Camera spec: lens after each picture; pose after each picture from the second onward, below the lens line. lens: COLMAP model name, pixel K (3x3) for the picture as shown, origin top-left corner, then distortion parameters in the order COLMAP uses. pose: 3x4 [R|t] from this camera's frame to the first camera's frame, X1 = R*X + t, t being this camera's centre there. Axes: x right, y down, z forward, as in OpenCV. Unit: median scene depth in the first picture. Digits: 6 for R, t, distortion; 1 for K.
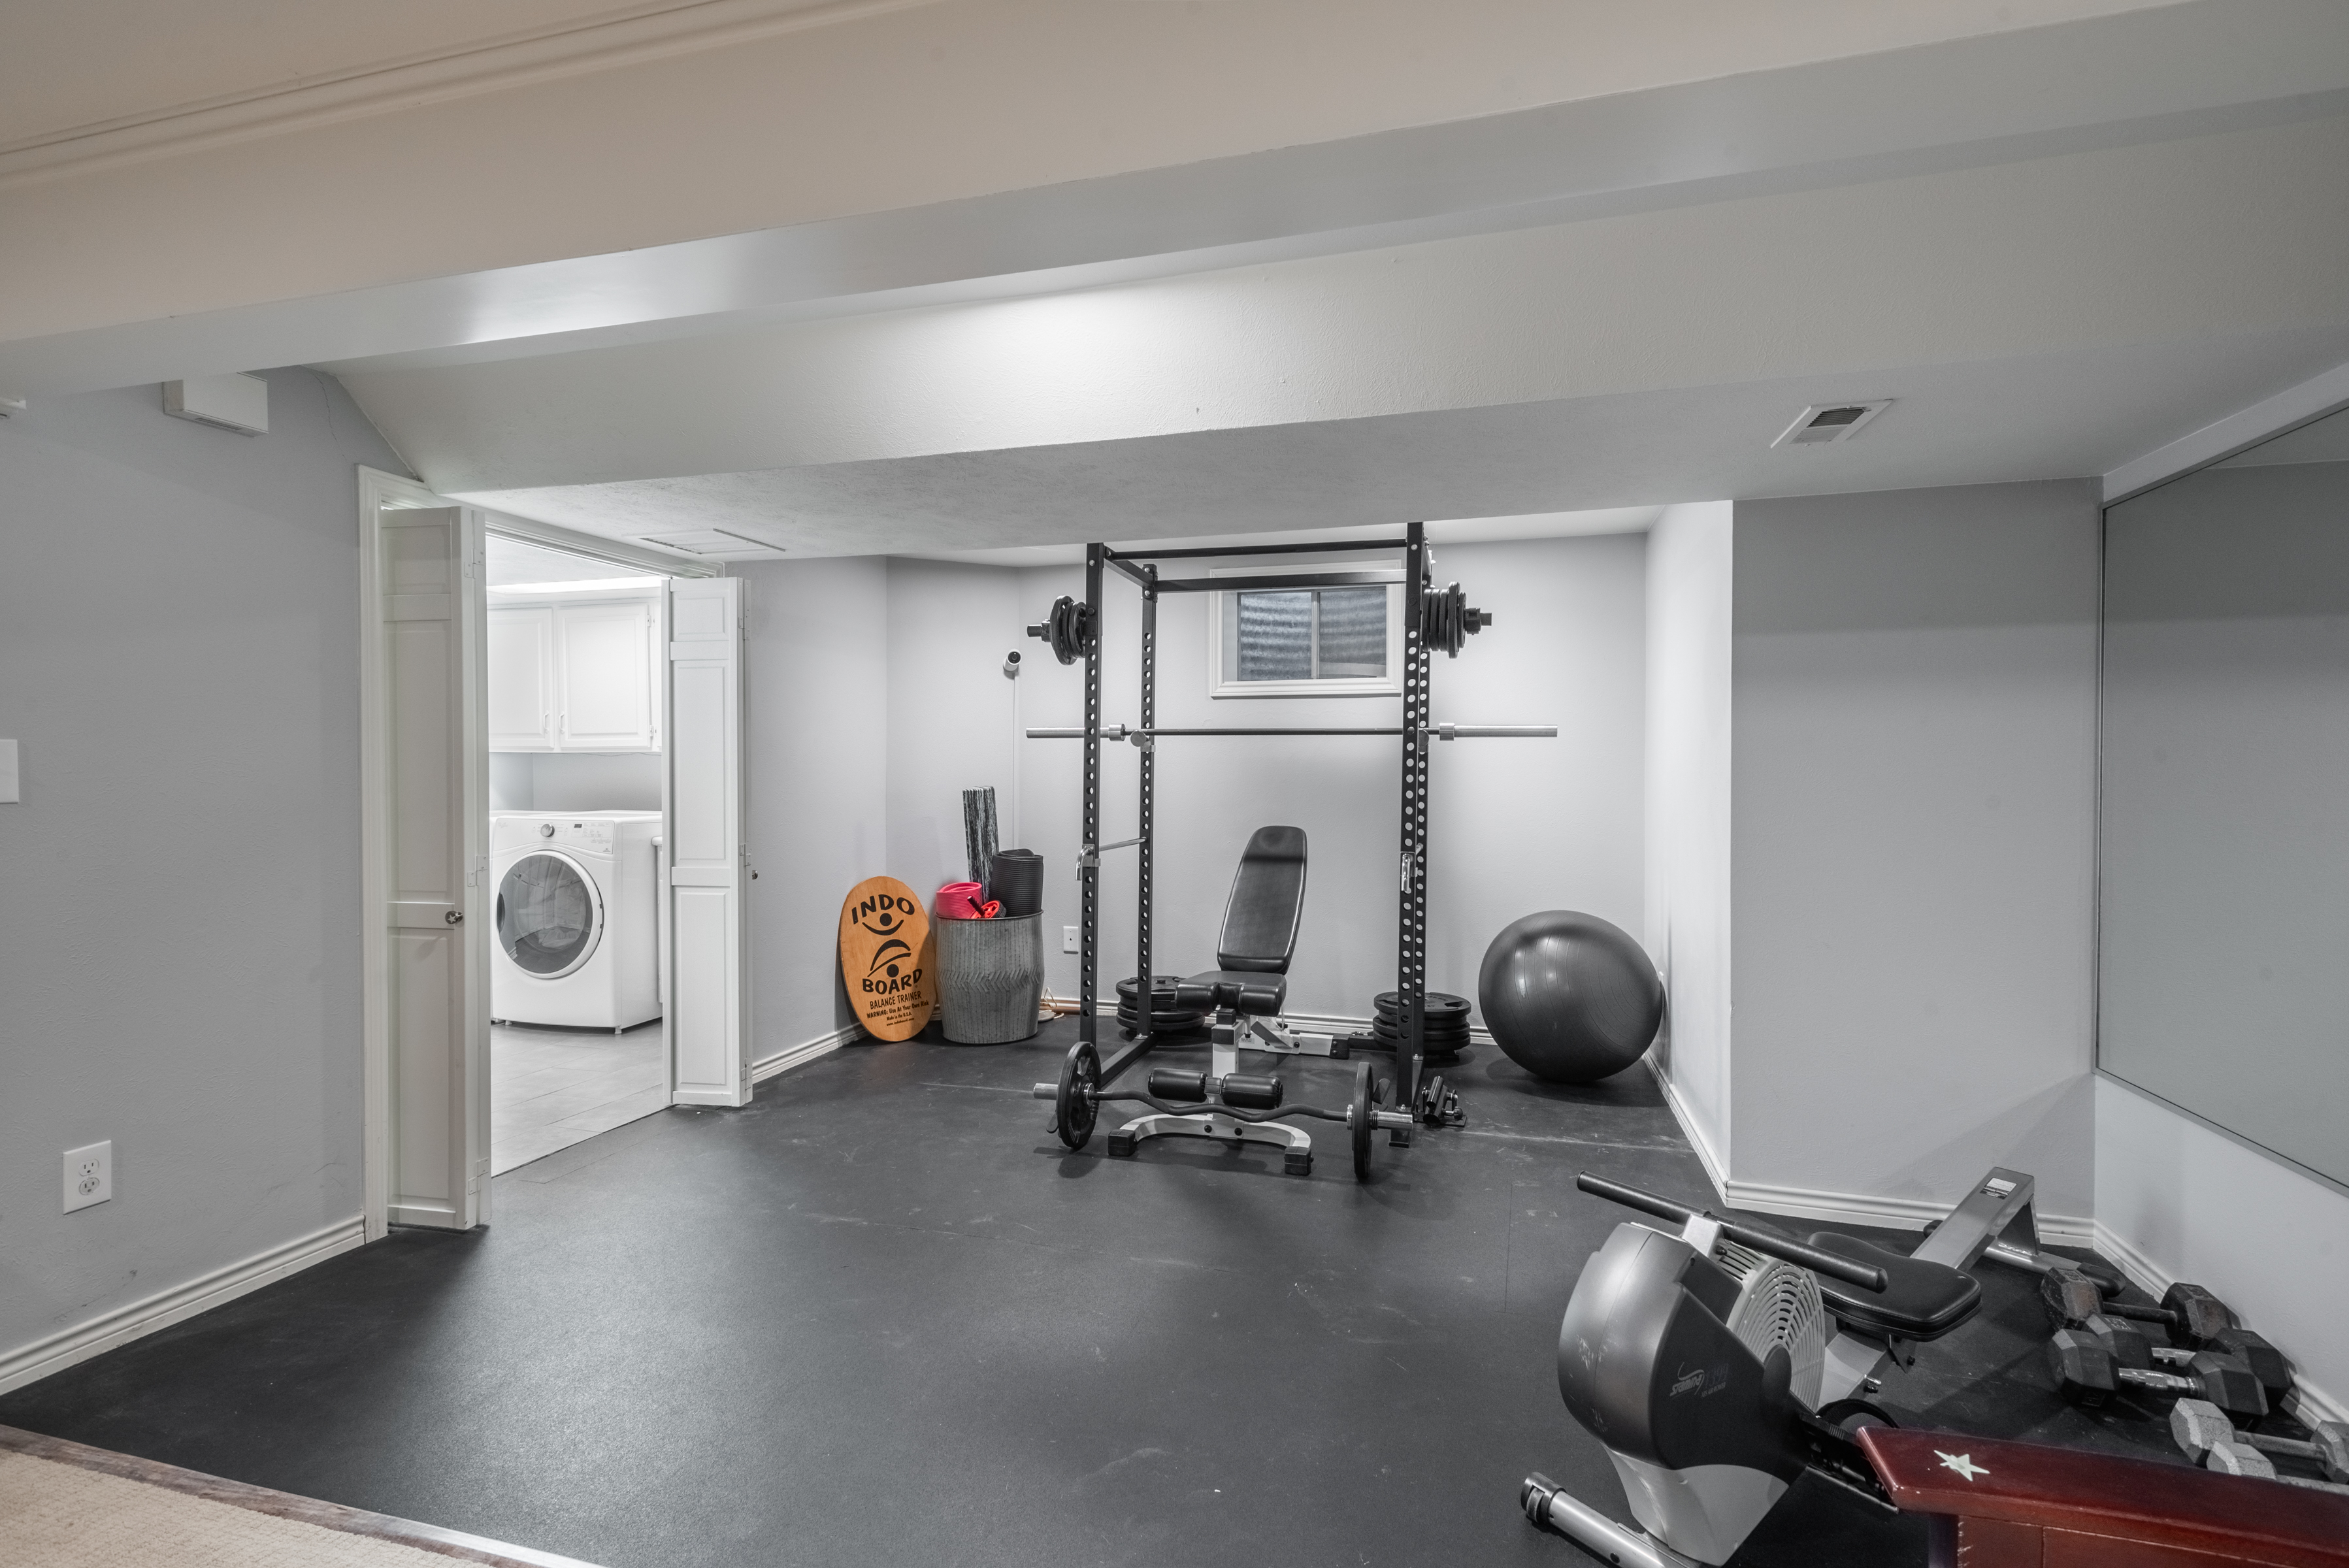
lens RADIAL K [[1096.0, 0, 1172.6], [0, 1096.0, 782.8], [0, 0, 1]] dist [0.011491, -0.003702]
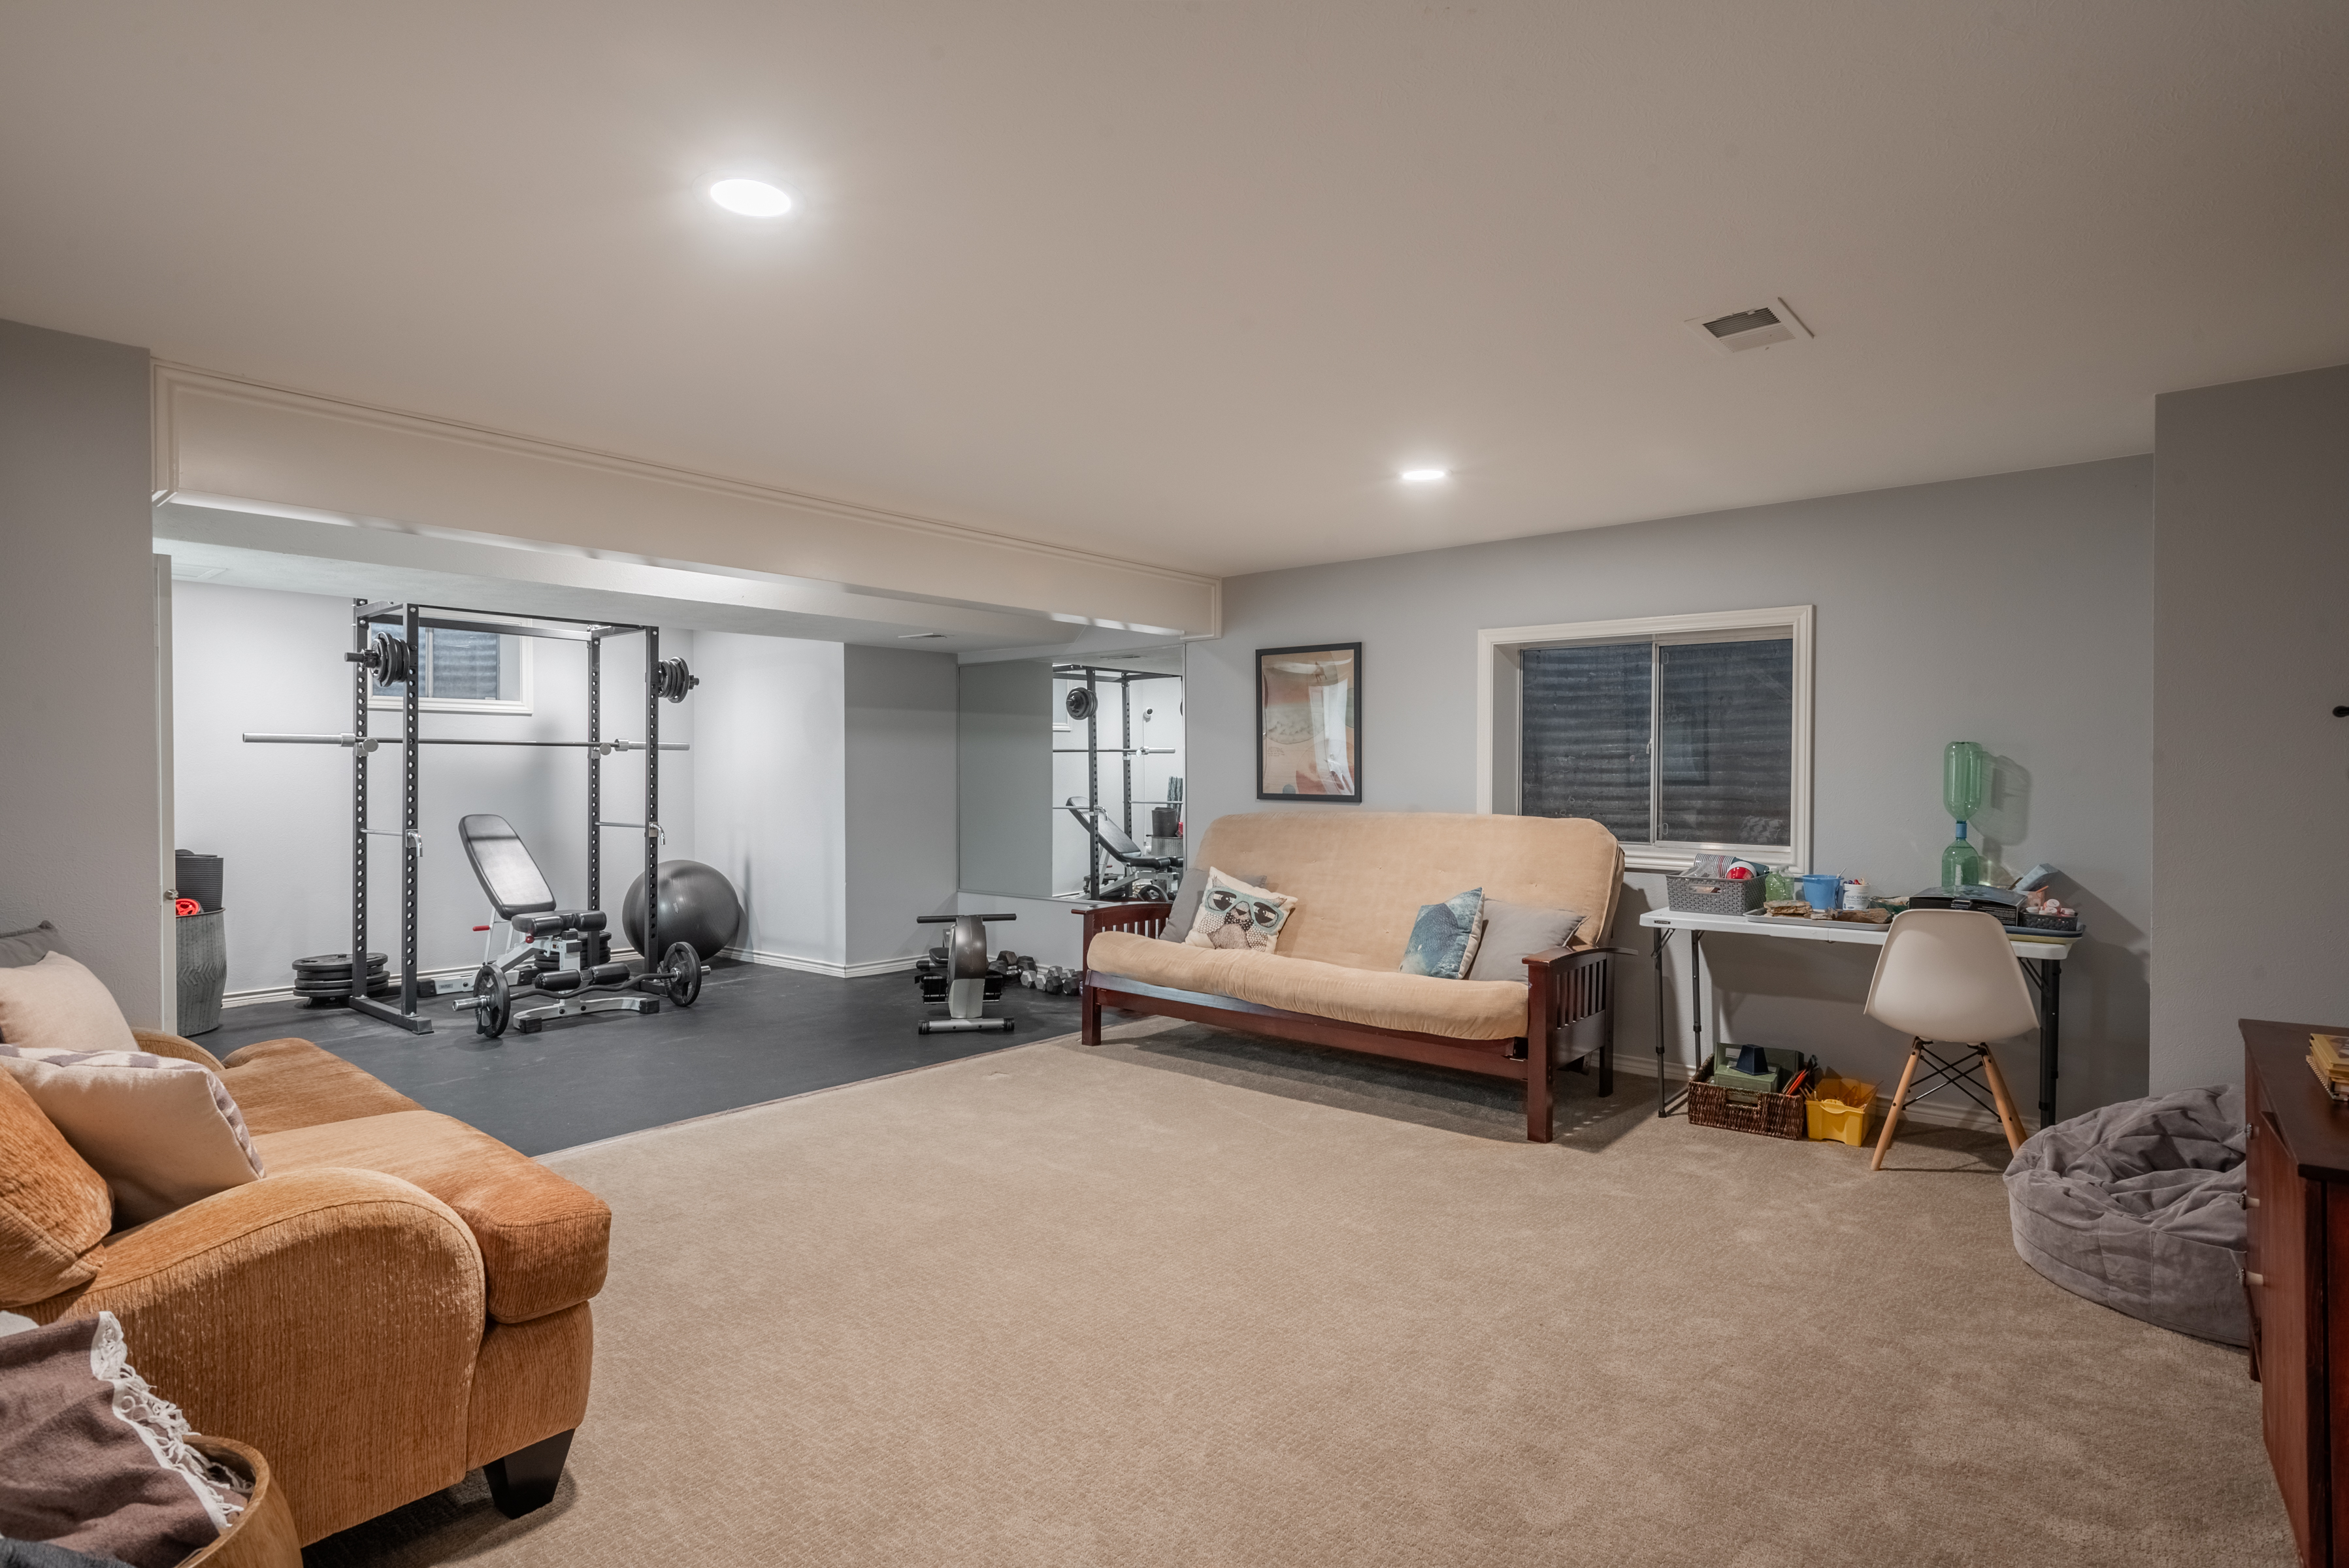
lens RADIAL K [[1184.4, 0, 1171.5], [0, 1184.4, 780.6], [0, 0, 1]] dist [0.018645, -0.008210]
pose [[0.399511, -0.004834, 0.916716, -1.117061], [0.020856, 0.999775, -0.003818, 0.026163], [-0.916491, 0.020644, 0.399522, -0.409157]]
